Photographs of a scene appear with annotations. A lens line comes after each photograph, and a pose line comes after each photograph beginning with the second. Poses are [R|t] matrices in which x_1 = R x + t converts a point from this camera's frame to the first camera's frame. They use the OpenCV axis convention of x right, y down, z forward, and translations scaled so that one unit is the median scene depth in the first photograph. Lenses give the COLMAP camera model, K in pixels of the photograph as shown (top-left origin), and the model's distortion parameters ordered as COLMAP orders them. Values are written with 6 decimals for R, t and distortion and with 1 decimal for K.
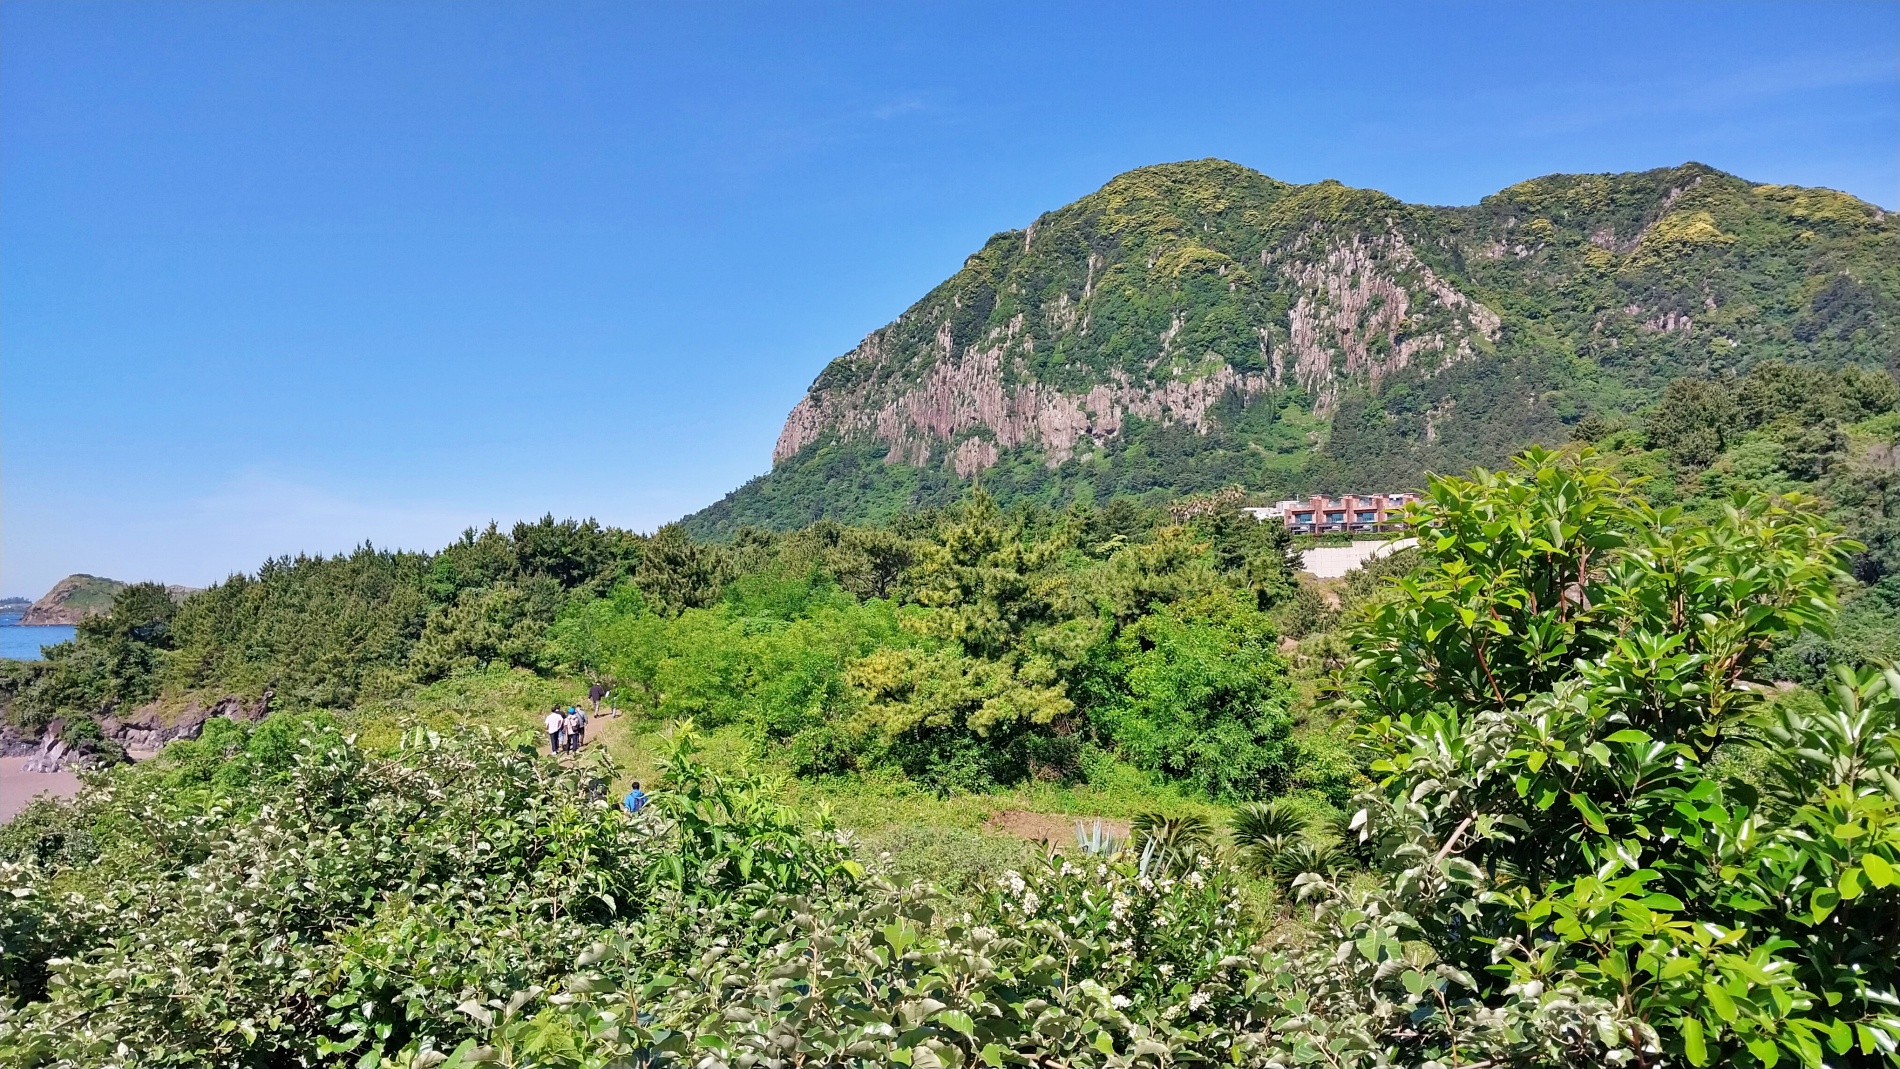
lens RADIAL K [[1550.9, 0, 957.0], [0, 1550.9, 514.4], [0, 0, 1]] dist [0.060278, -0.082037]
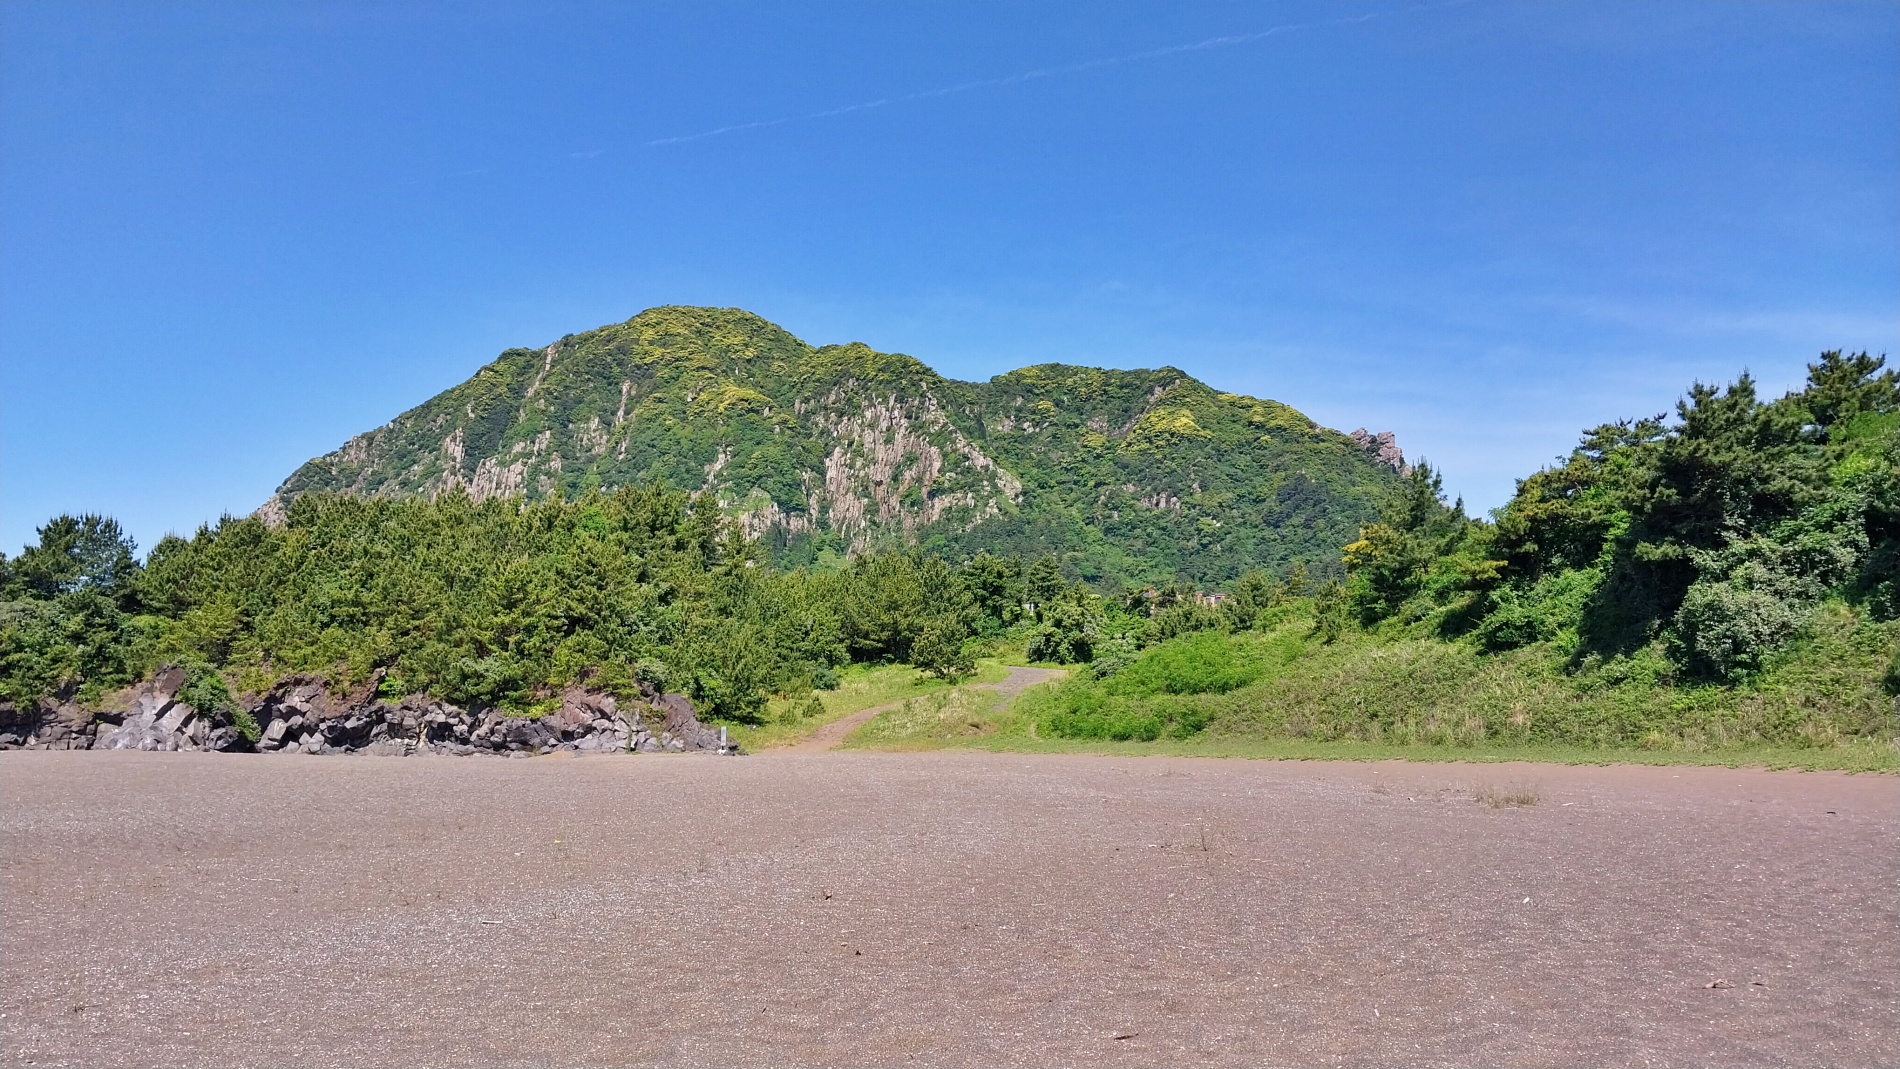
lens RADIAL K [[1492.9, 0, 922.5], [0, 1492.9, 550.2], [0, 0, 1]] dist [0.066239, -0.094757]
pose [[0.908498, 0.087993, 0.408519, -0.132250], [-0.049390, 0.993337, -0.104123, 0.031473], [-0.414959, 0.074419, 0.906791, 0.076448]]
